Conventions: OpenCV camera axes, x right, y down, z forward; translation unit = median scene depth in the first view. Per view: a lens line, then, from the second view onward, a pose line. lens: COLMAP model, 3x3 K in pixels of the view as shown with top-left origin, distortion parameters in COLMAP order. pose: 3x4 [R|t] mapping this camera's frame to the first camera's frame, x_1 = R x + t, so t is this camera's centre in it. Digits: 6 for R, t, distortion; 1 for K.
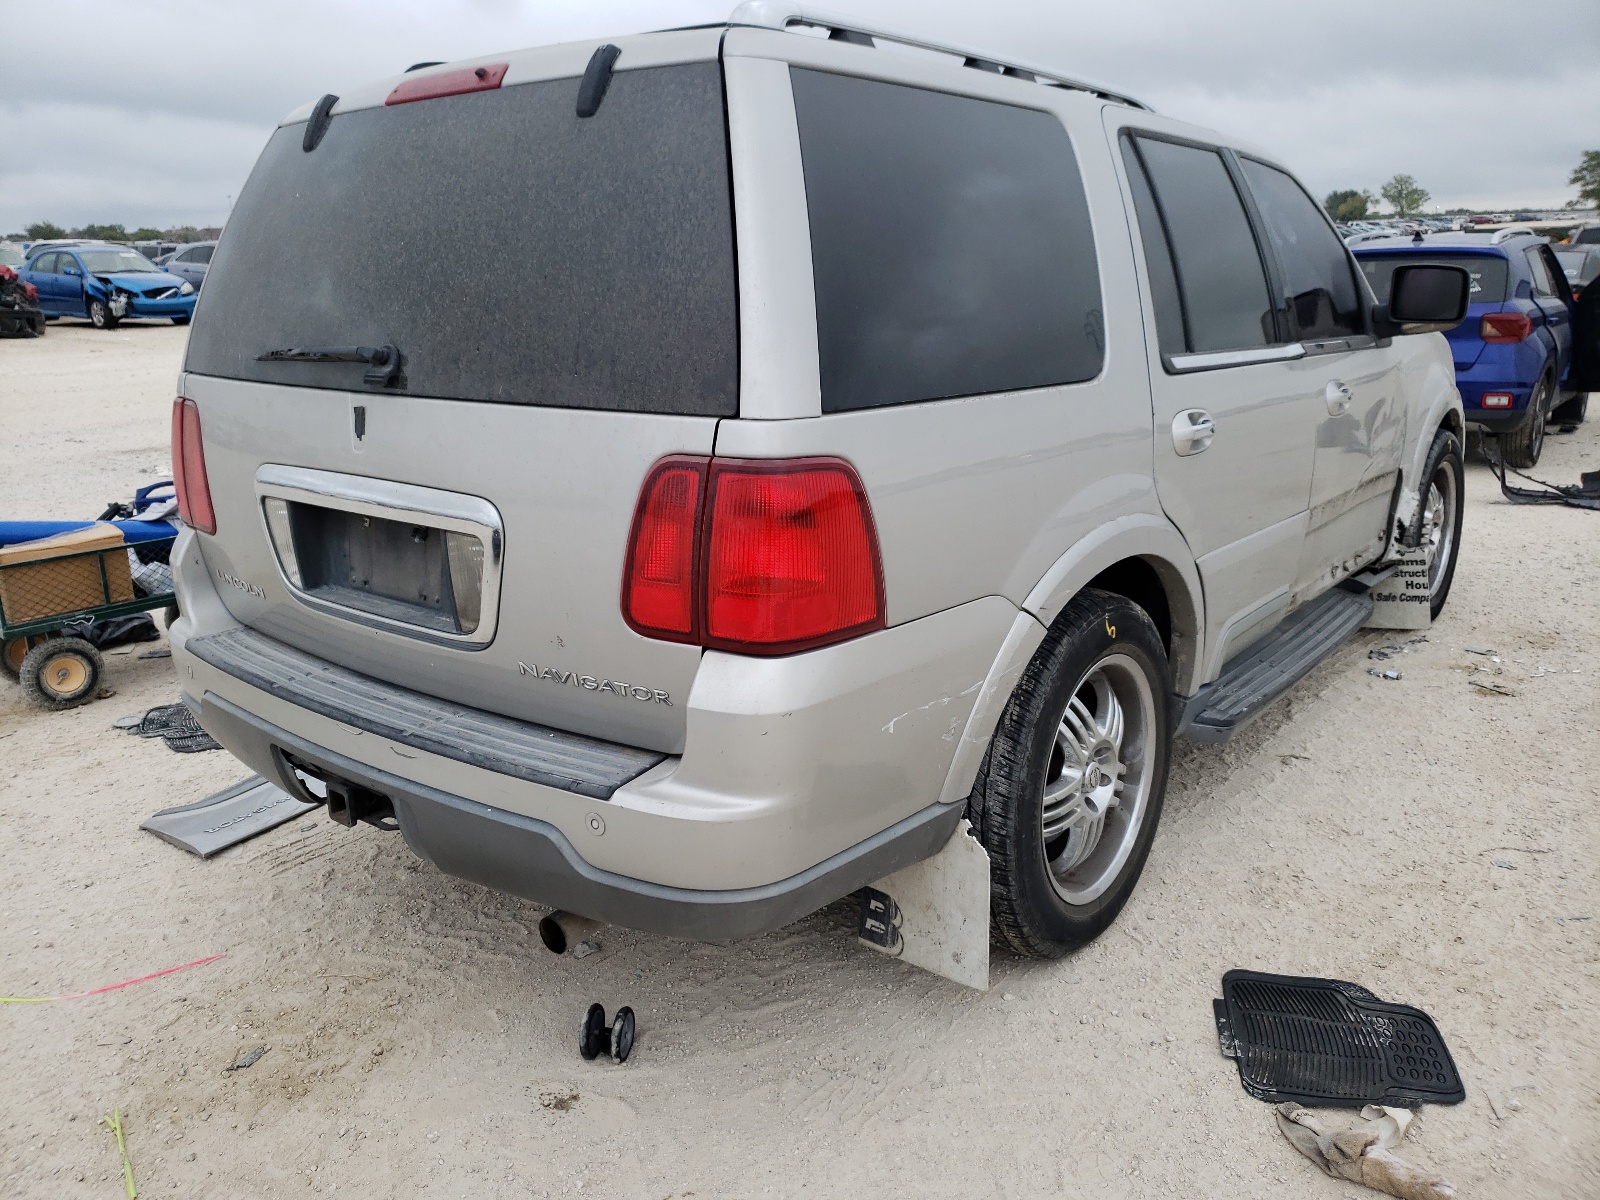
lens RADIAL K [[1203.3, 0, 801.4], [0, 1203.3, 599.6], [0, 0, 1]] dist [0.012055, 0.003681]
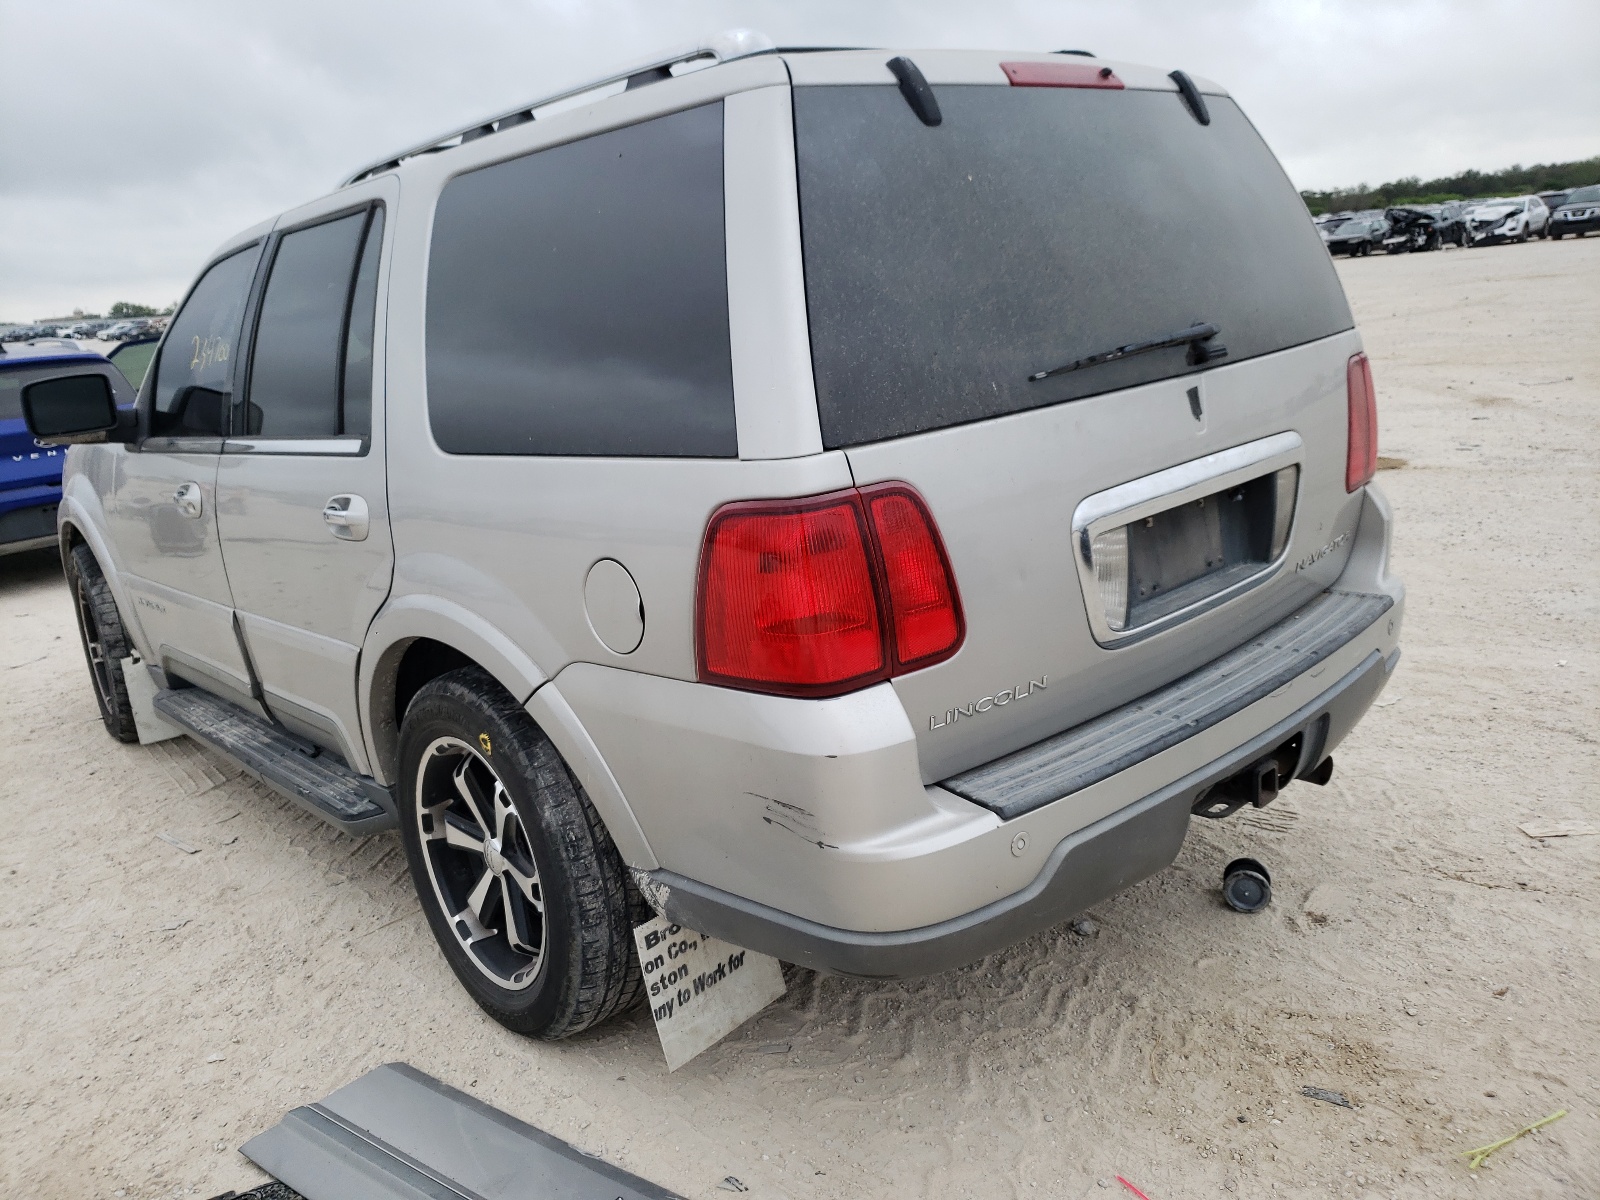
lens RADIAL K [[1203.3, 0, 798.5], [0, 1203.3, 596.7], [0, 0, 1]] dist [0.012055, 0.003681]
pose [[0.200552, -0.261416, 0.944161, -1.303884], [0.363699, 0.914736, 0.176015, -0.273206], [-0.909671, 0.308090, 0.278529, 0.992868]]
